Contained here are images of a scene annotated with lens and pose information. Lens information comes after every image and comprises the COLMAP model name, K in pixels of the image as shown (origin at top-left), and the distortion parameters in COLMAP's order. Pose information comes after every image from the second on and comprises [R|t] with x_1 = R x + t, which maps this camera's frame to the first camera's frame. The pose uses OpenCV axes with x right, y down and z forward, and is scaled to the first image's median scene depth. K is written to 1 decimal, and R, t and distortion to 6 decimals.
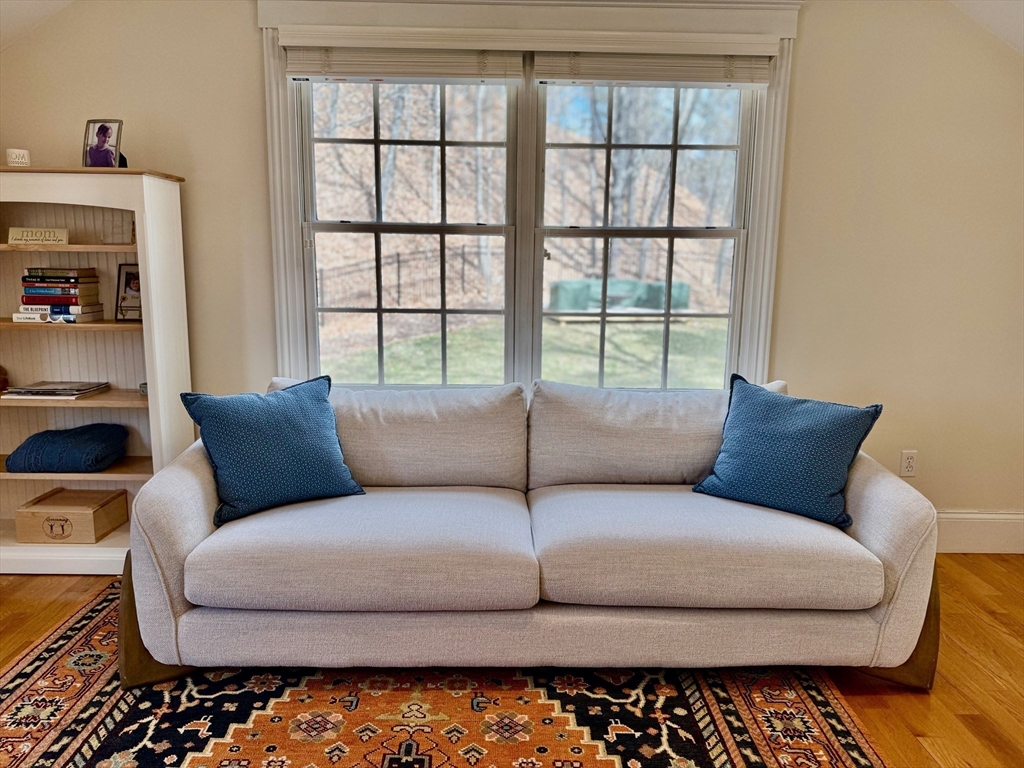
lens RADIAL K [[720.7, 0, 511.8], [0, 720.7, 387.5], [0, 0, 1]] dist [0.041505, -0.001176]
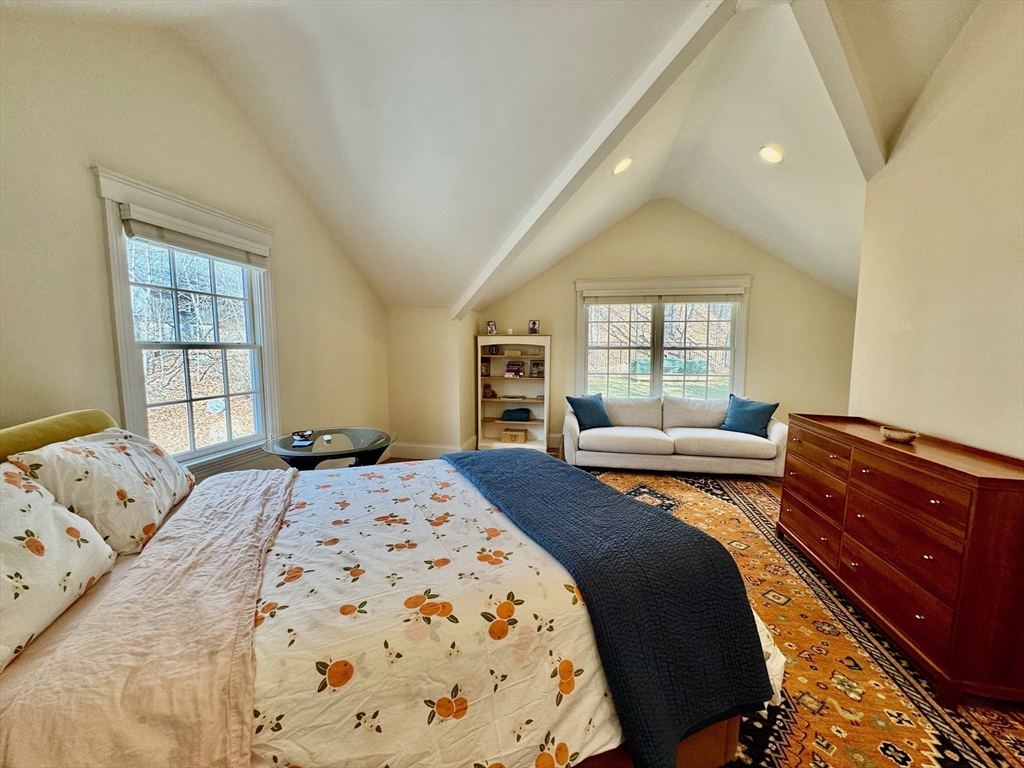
lens RADIAL K [[410.4, 0, 509.6], [0, 410.4, 382.7], [0, 0, 1]] dist [0.000933, 0.000020]
pose [[0.978444, 0.006853, -0.206401, -0.273879], [-0.023918, 0.996484, -0.080298, 0.101256], [0.205125, 0.083504, 0.975167, -0.970101]]
